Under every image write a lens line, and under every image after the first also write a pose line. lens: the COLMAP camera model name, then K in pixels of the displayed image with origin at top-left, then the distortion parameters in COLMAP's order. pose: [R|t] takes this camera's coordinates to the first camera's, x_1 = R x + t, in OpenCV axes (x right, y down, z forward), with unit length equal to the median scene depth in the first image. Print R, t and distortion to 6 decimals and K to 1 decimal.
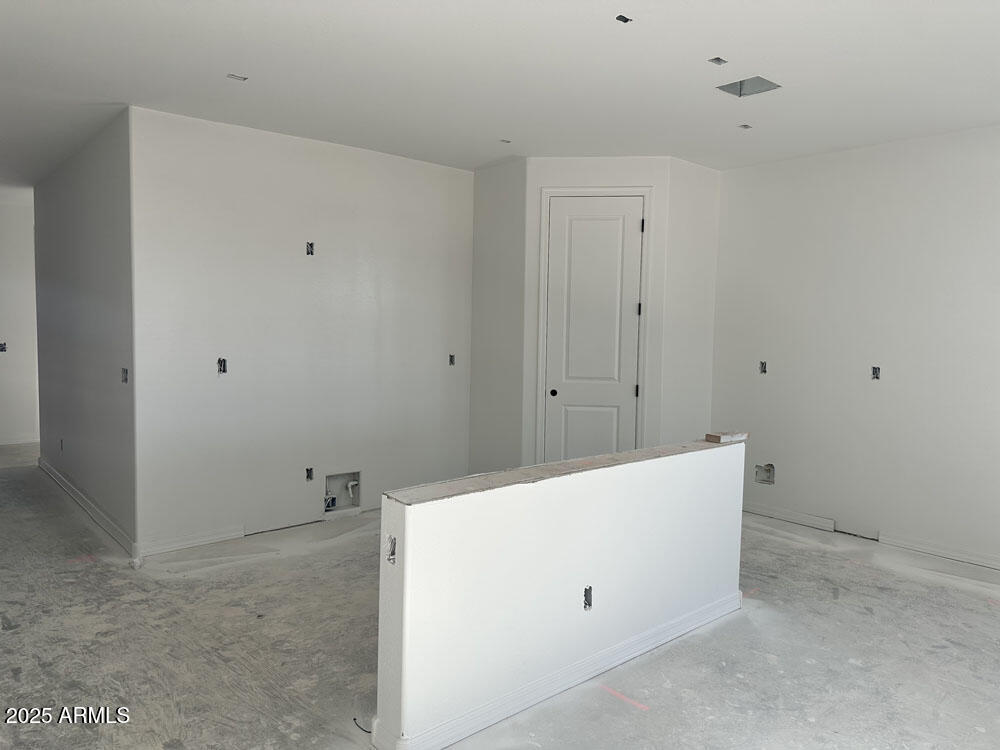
lens RADIAL K [[695.9, 0, 494.5], [0, 695.9, 368.5], [0, 0, 1]] dist [0.060122, -0.081314]
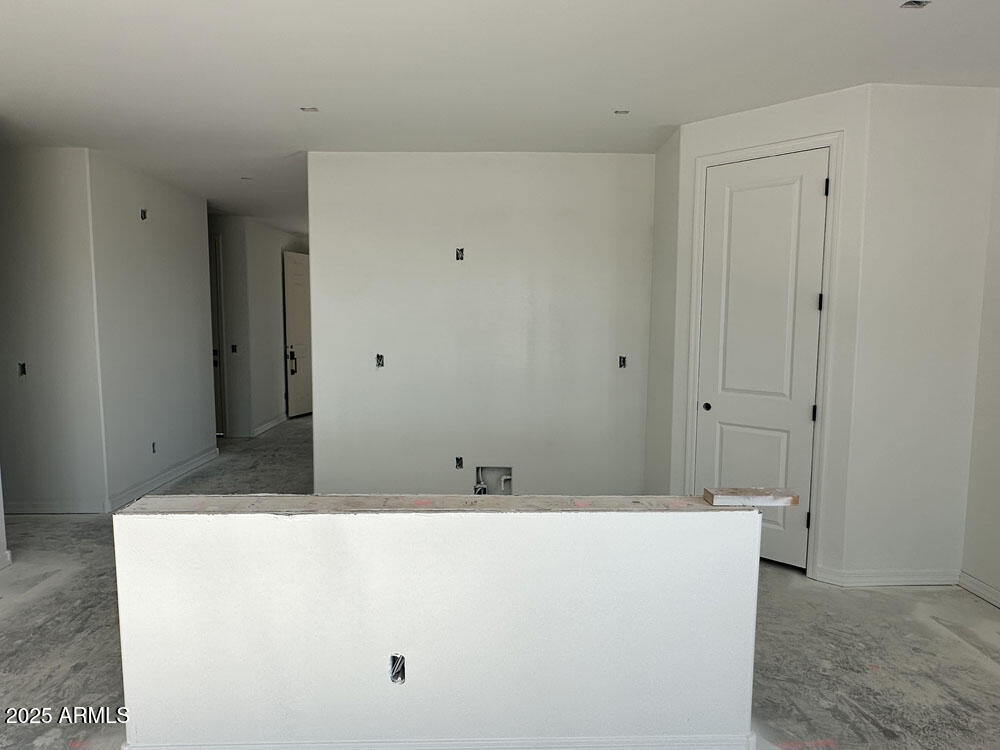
lens RADIAL K [[602.3, 0, 499.3], [0, 602.3, 377.3], [0, 0, 1]] dist [-0.007741, 0.004755]
pose [[0.777390, 0.051306, -0.626923, 0.449957], [-0.034242, 0.998642, 0.039267, -0.025545], [0.628086, -0.009058, 0.778091, 0.382544]]
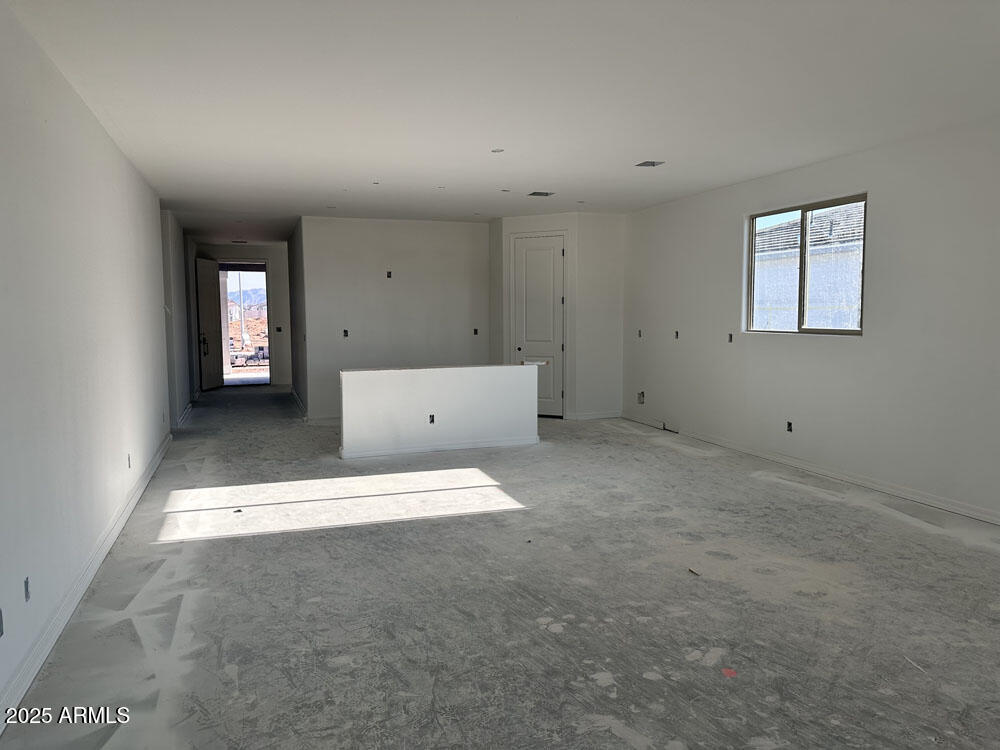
lens RADIAL K [[695.9, 0, 494.5], [0, 695.9, 368.5], [0, 0, 1]] dist [0.060122, -0.081314]
pose [[0.931545, 0.009687, -0.363498, 0.883690], [-0.003235, 0.999826, 0.018353, 0.069275], [0.363613, -0.015920, 0.931414, -0.879128]]
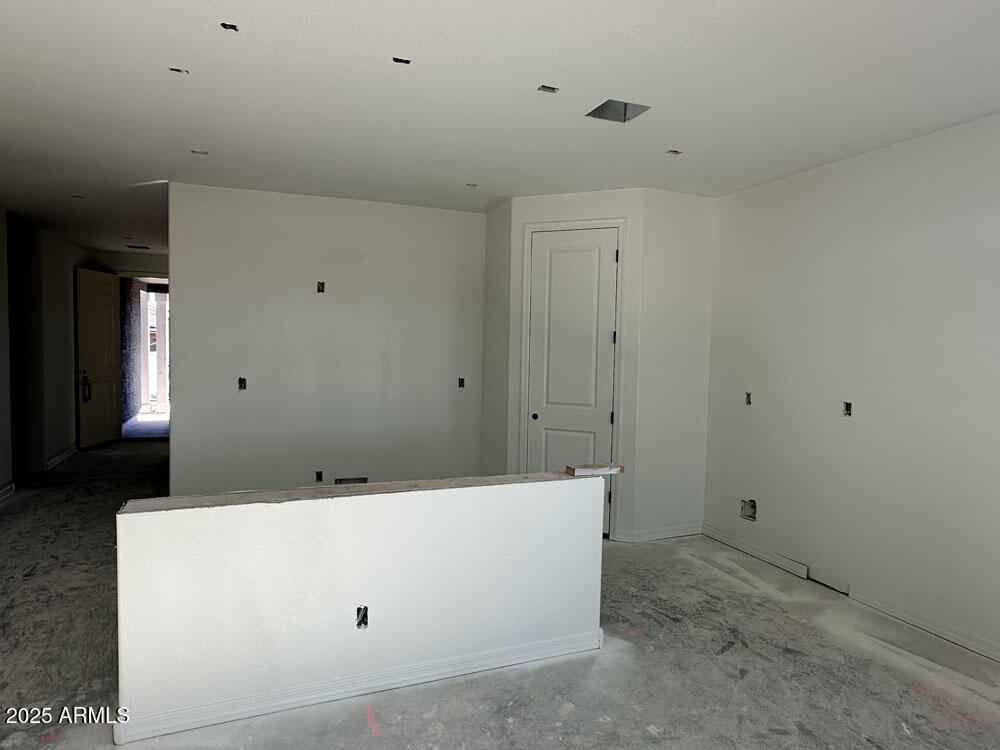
lens RADIAL K [[602.3, 0, 499.3], [0, 602.3, 377.3], [0, 0, 1]] dist [-0.007741, 0.004755]
pose [[0.949487, 0.020554, -0.313131, 0.422729], [-0.025617, 0.999599, -0.012064, -0.016071], [0.312758, 0.019476, 0.949633, 0.147800]]
